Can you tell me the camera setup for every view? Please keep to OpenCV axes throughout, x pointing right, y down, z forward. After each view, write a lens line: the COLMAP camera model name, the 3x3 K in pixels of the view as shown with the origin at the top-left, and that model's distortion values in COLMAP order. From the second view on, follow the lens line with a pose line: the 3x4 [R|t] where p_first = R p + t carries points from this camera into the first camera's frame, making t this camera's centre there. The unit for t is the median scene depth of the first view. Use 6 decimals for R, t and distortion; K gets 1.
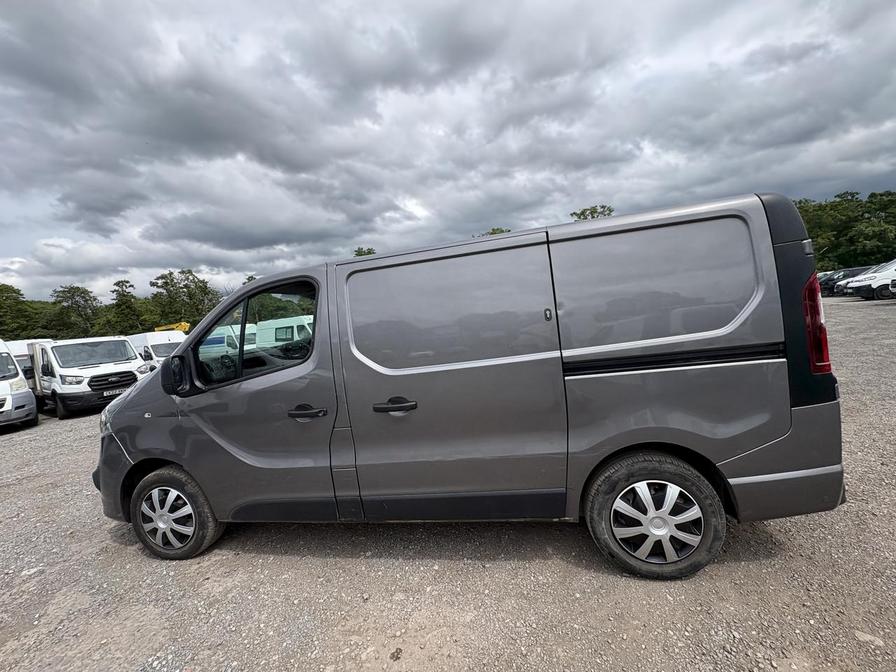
lens RADIAL K [[356.7, 0, 453.8], [0, 356.7, 343.8], [0, 0, 1]] dist [-0.001372, 0.000366]
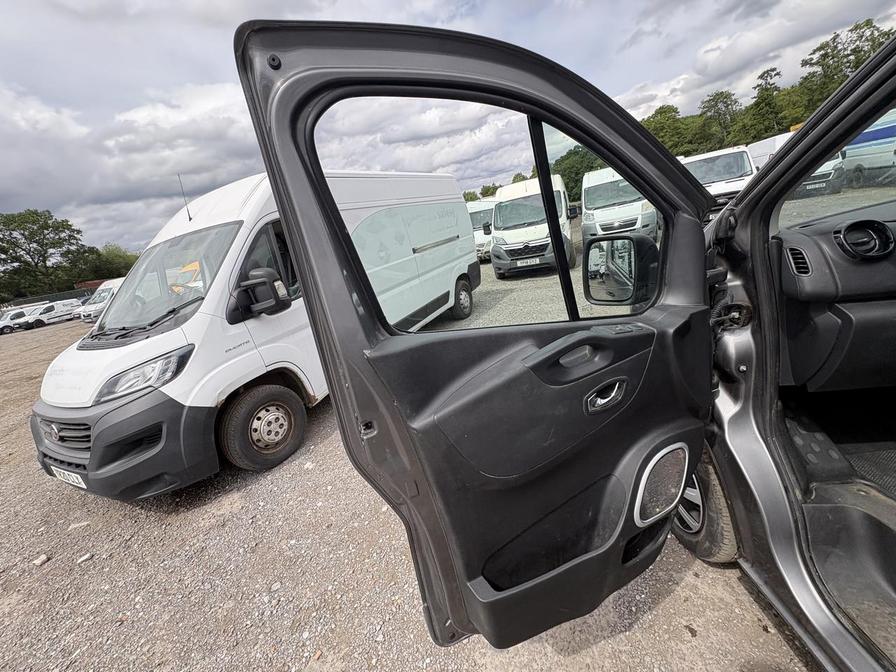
lens RADIAL K [[356.7, 0, 445.4], [0, 356.7, 339.0], [0, 0, 1]] dist [-0.001372, 0.000366]
pose [[0.162032, 0.372257, -0.913877, -0.041071], [0.107611, 0.913926, 0.391356, -0.004163], [0.980900, -0.161755, 0.108026, 0.059635]]
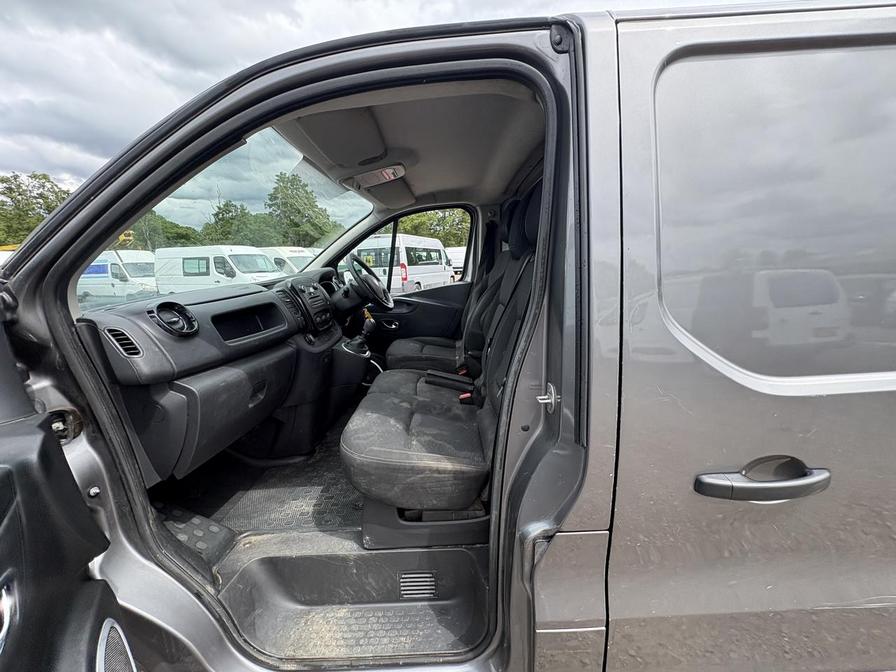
lens RADIAL K [[356.7, 0, 449.7], [0, 356.7, 340.3], [0, 0, 1]] dist [-0.001372, 0.000366]
pose [[0.979693, 0.029193, 0.198365, -0.050228], [-0.055532, 0.990147, 0.128549, 0.001377], [-0.192658, -0.136954, 0.971662, 0.064188]]
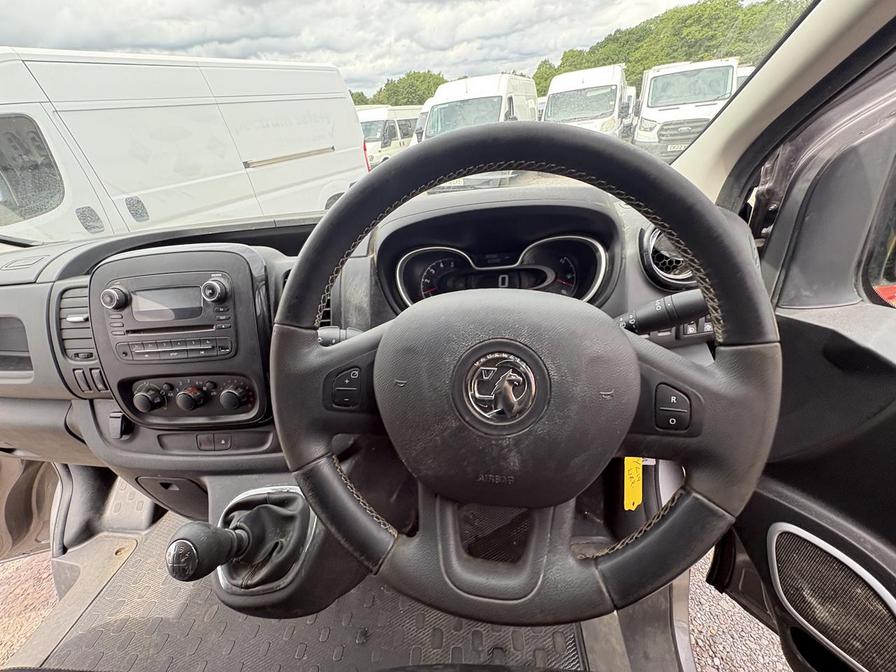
lens RADIAL K [[356.7, 0, 448.6], [0, 356.7, 335.2], [0, 0, 1]] dist [-0.001372, 0.000366]
pose [[0.122626, 0.592143, -0.796448, -0.045729], [0.023512, 0.800546, 0.598809, -0.008497], [0.992174, -0.092156, 0.084246, 0.150121]]
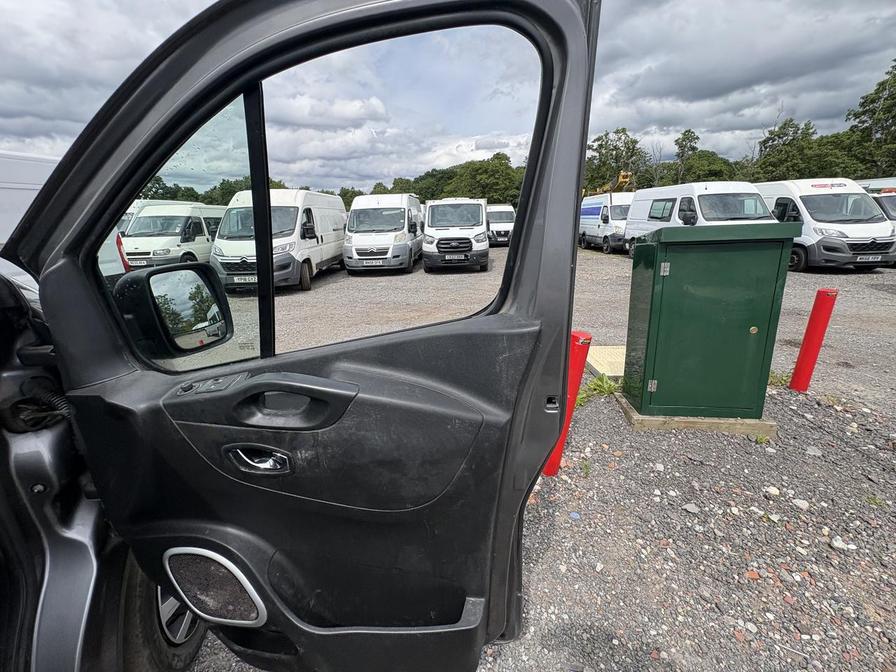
lens RADIAL K [[356.7, 0, 446.6], [0, 356.7, 336.2], [0, 0, 1]] dist [-0.001372, 0.000366]
pose [[0.480533, 0.366319, -0.796806, -0.021884], [-0.090403, 0.924433, 0.370474, -0.013456], [0.872305, -0.105991, 0.477337, 0.189459]]
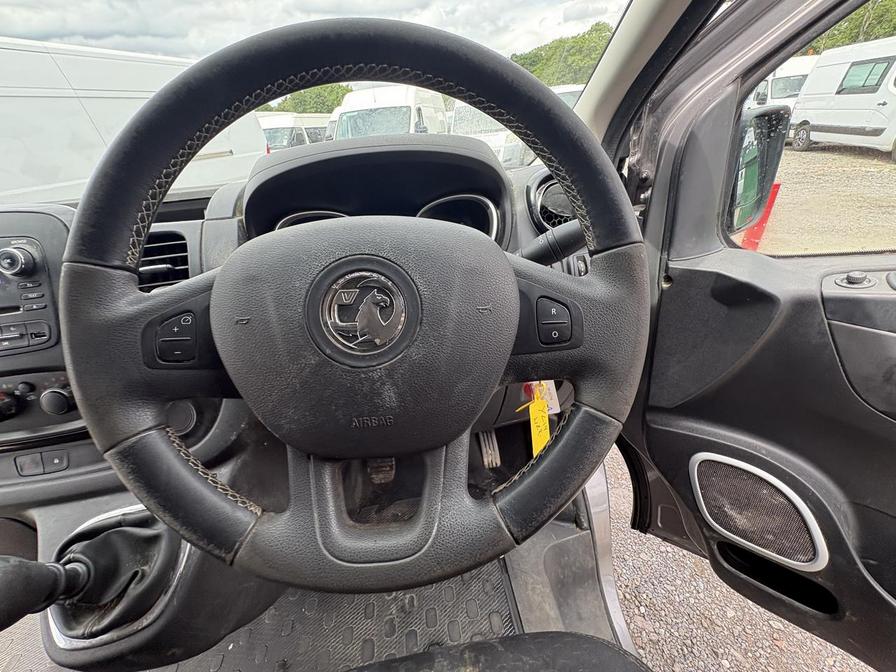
lens RADIAL K [[356.7, 0, 449.1], [0, 356.7, 337.6], [0, 0, 1]] dist [-0.001372, 0.000366]
pose [[0.324814, 0.553993, -0.766543, -0.044864], [-0.019285, 0.814200, 0.580264, -0.005089], [0.945581, -0.173695, 0.275148, 0.152120]]
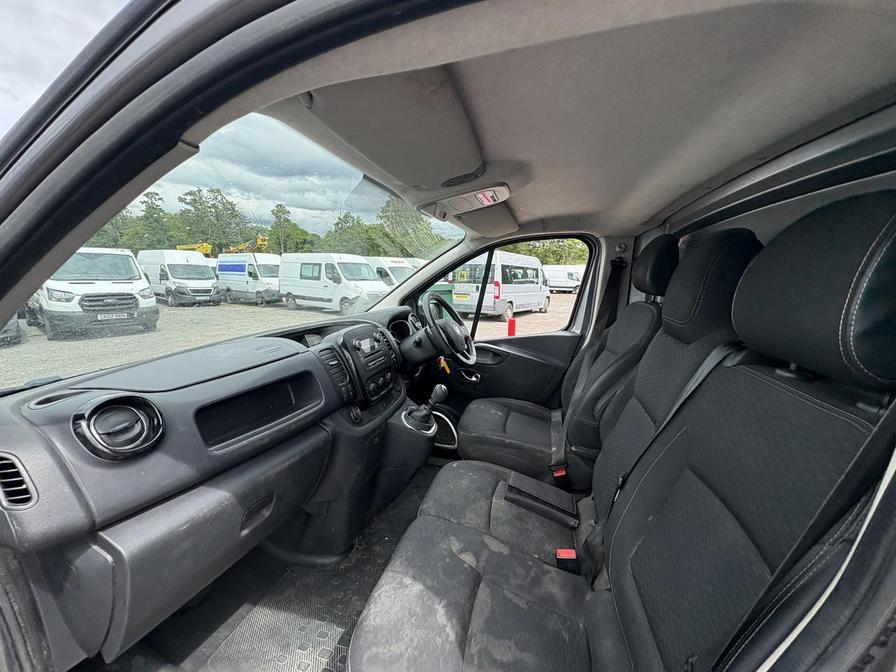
lens RADIAL K [[356.7, 0, 449.3], [0, 356.7, 339.7], [0, 0, 1]] dist [-0.001372, 0.000366]
pose [[0.988706, 0.142850, -0.045335, -0.049021], [-0.136890, 0.983904, 0.114864, -0.006503], [0.061013, -0.107361, 0.992346, 0.086299]]
